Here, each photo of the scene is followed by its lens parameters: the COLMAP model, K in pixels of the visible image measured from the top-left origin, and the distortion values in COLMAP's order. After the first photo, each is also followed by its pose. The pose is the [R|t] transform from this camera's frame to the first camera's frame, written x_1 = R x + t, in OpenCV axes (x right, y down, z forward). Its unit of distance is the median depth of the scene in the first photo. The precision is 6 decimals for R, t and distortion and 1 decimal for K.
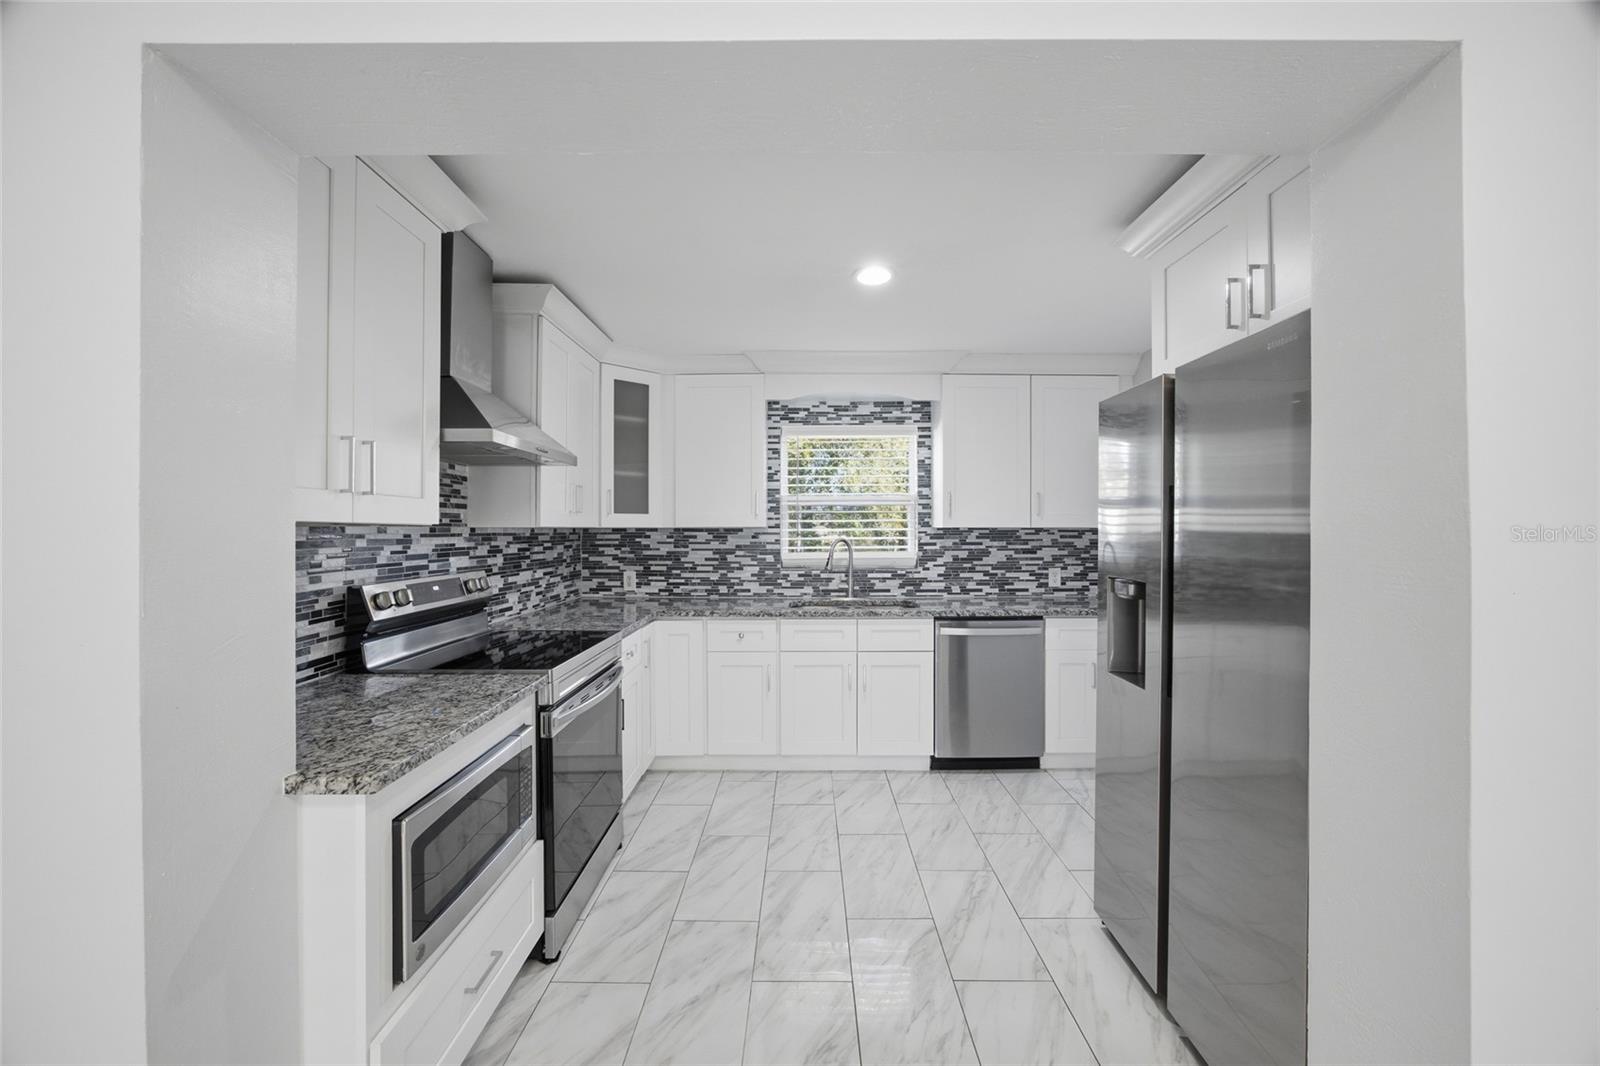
lens RADIAL K [[624.4, 0, 802.3], [0, 624.4, 527.4], [0, 0, 1]] dist [-0.008663, 0.001861]
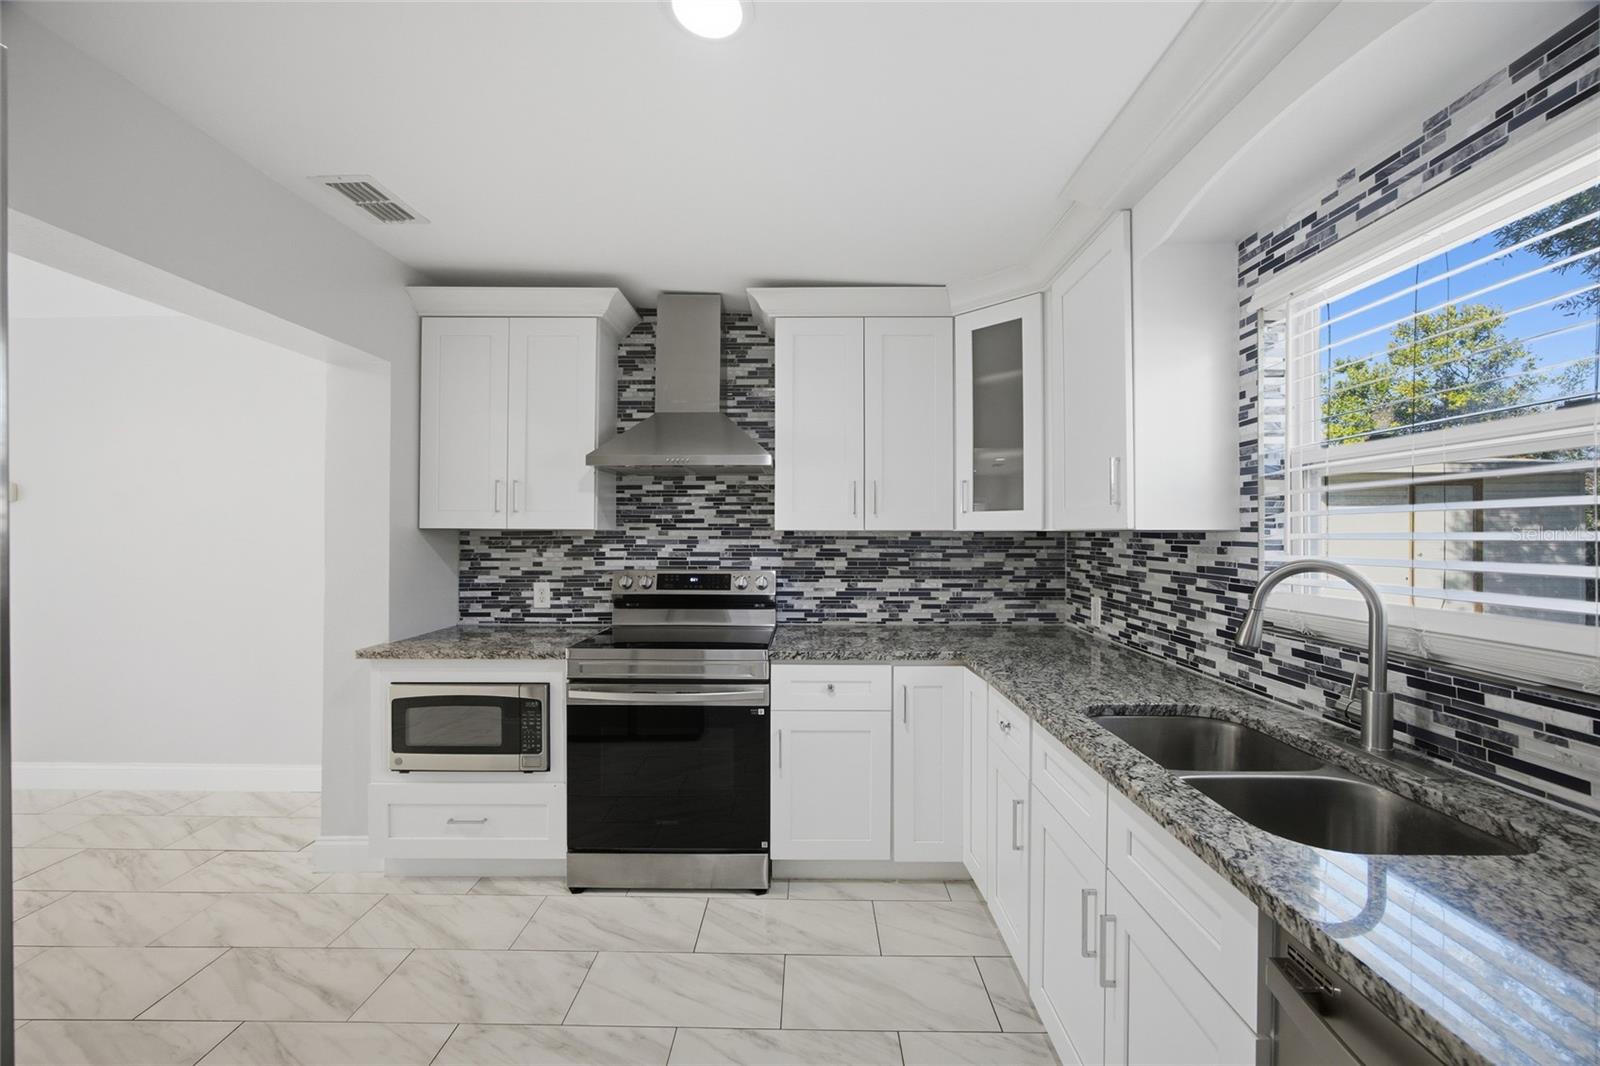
lens RADIAL K [[624.4, 0, 800.7], [0, 624.4, 529.5], [0, 0, 1]] dist [-0.008663, 0.001861]
pose [[-0.005600, -0.003645, -0.999978, 0.384836], [0.001265, 0.999993, -0.003652, 0.000973], [0.999984, -0.001285, -0.005595, 0.693781]]
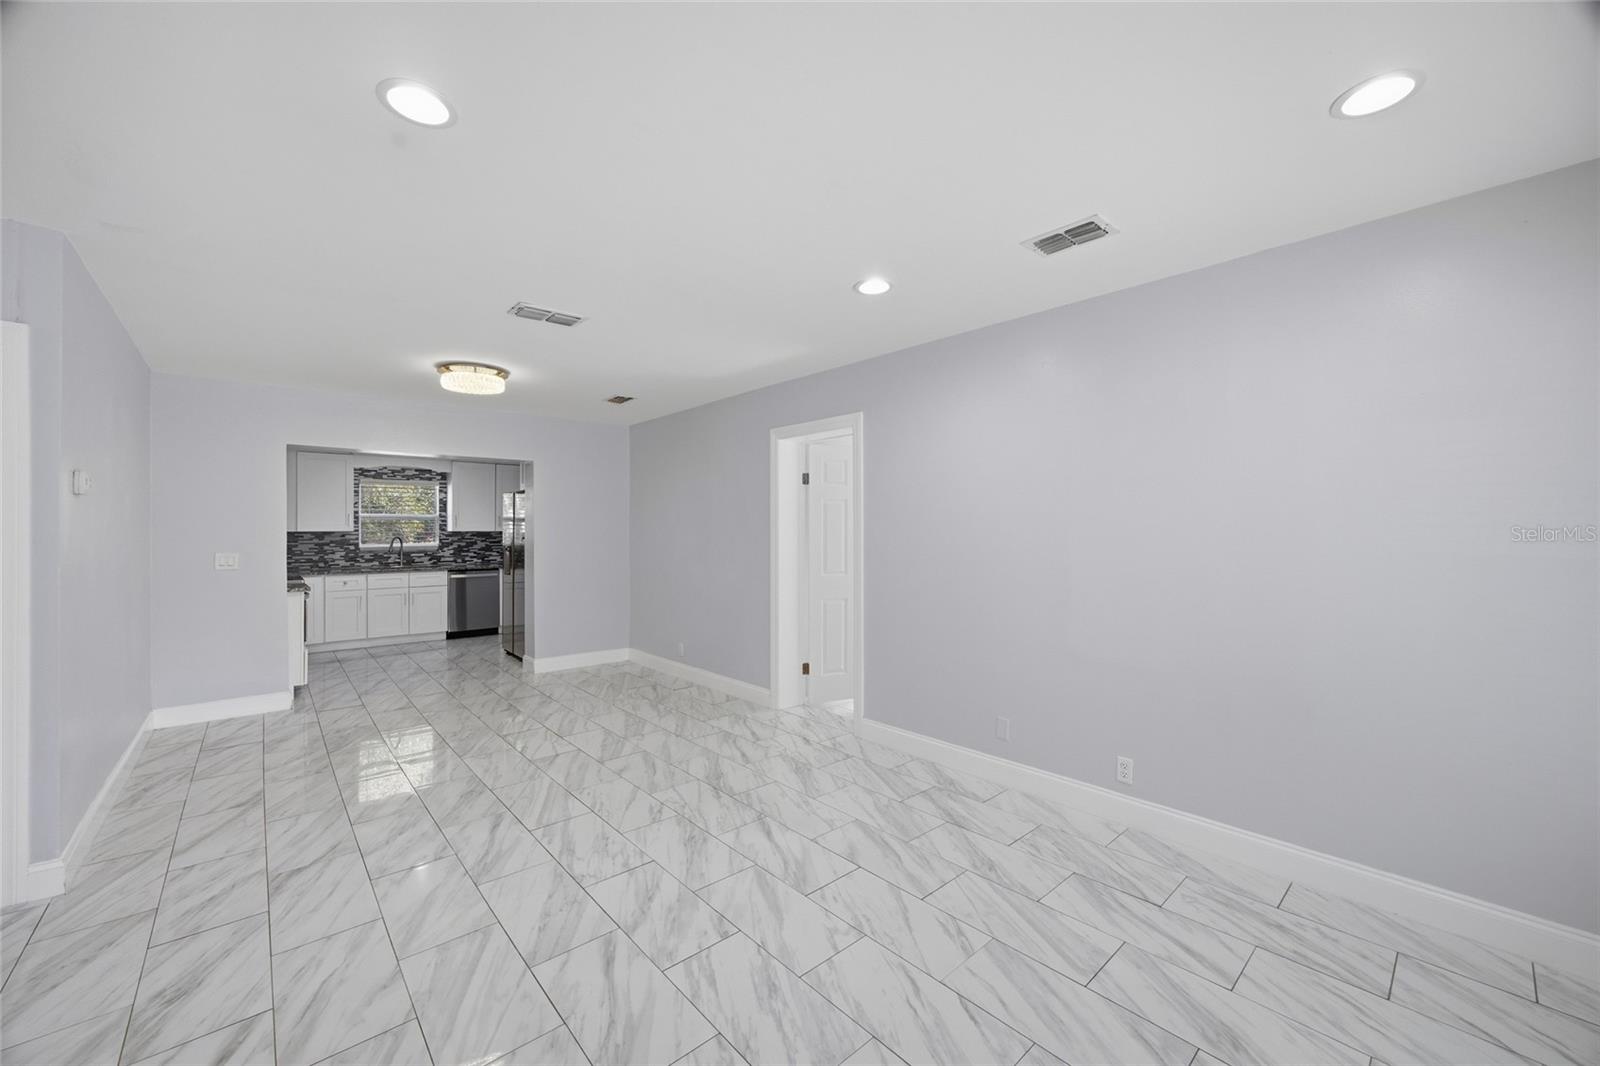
lens RADIAL K [[624.4, 0, 799.8], [0, 624.4, 524.0], [0, 0, 1]] dist [-0.008663, 0.001861]
pose [[0.740825, 0.004971, 0.671680, -0.316459], [0.006341, 0.999876, -0.014394, 0.014089], [-0.671668, 0.014923, 0.740702, -1.335913]]
